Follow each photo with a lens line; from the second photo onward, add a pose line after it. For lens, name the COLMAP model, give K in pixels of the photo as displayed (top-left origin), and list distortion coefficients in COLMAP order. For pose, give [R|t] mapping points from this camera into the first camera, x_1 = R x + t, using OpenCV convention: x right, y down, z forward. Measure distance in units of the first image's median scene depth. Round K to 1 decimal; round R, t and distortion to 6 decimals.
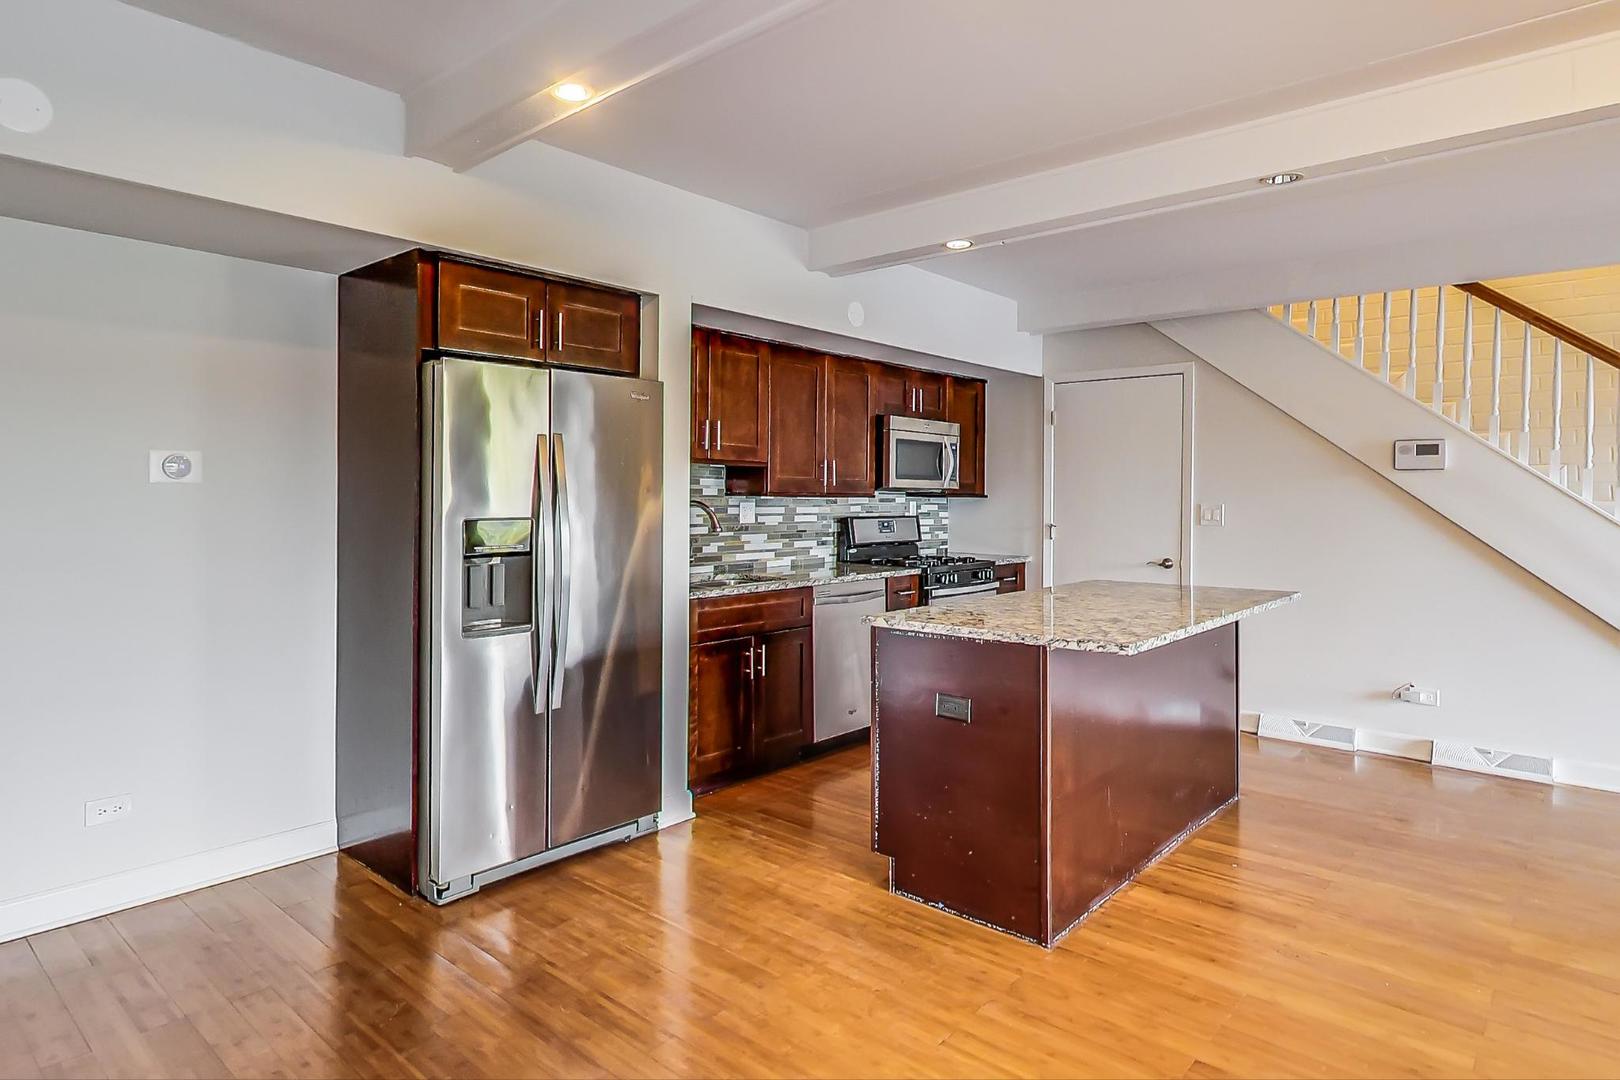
lens RADIAL K [[917.5, 0, 777.5], [0, 917.5, 490.2], [0, 0, 1]] dist [0.001308, 0.000122]
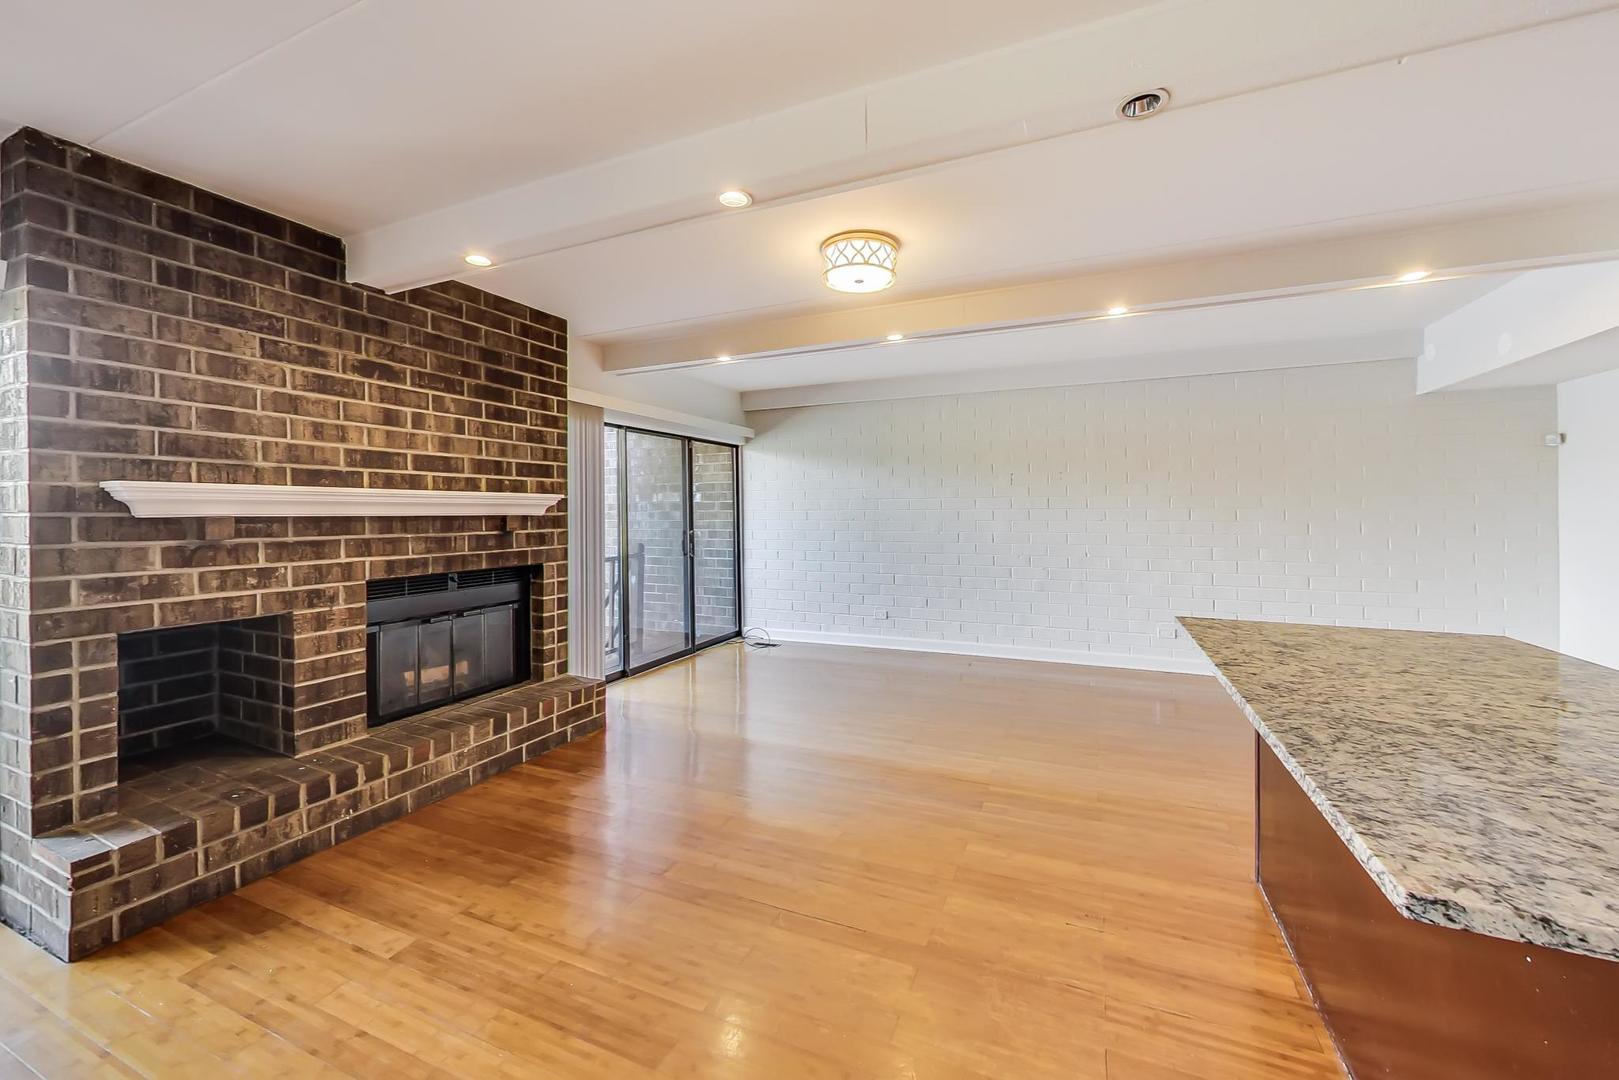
lens RADIAL K [[635.0, 0, 808.2], [0, 635.0, 512.6], [0, 0, 1]] dist [0.000337, 0.000082]
pose [[-0.947649, 0.001132, -0.319312, 1.047316], [0.001759, 0.999997, -0.001676, 0.013808], [0.319310, -0.002150, -0.947648, 1.500211]]
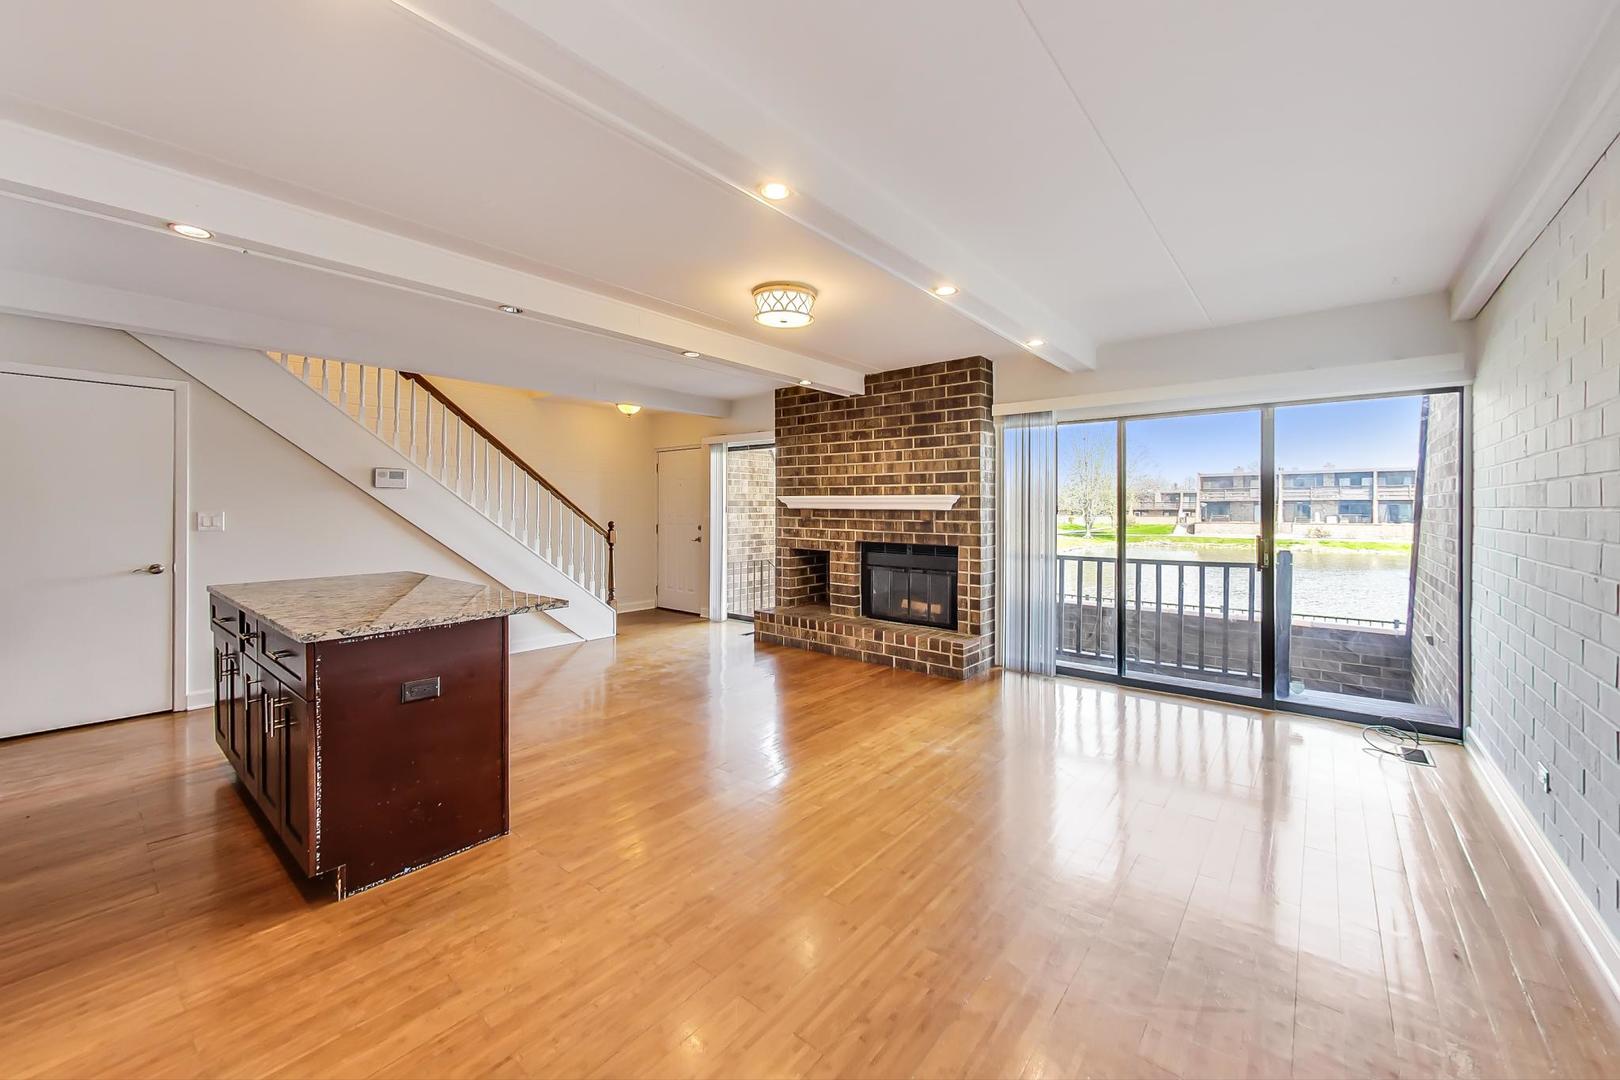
lens RADIAL K [[628.7, 0, 805.4], [0, 628.7, 509.7], [0, 0, 1]] dist [0.000068, -0.000166]
pose [[-0.046109, -0.009660, 0.998890, -0.624861], [-0.006279, 0.999936, 0.009380, 0.000480], [-0.998917, -0.005840, -0.046166, 0.563848]]
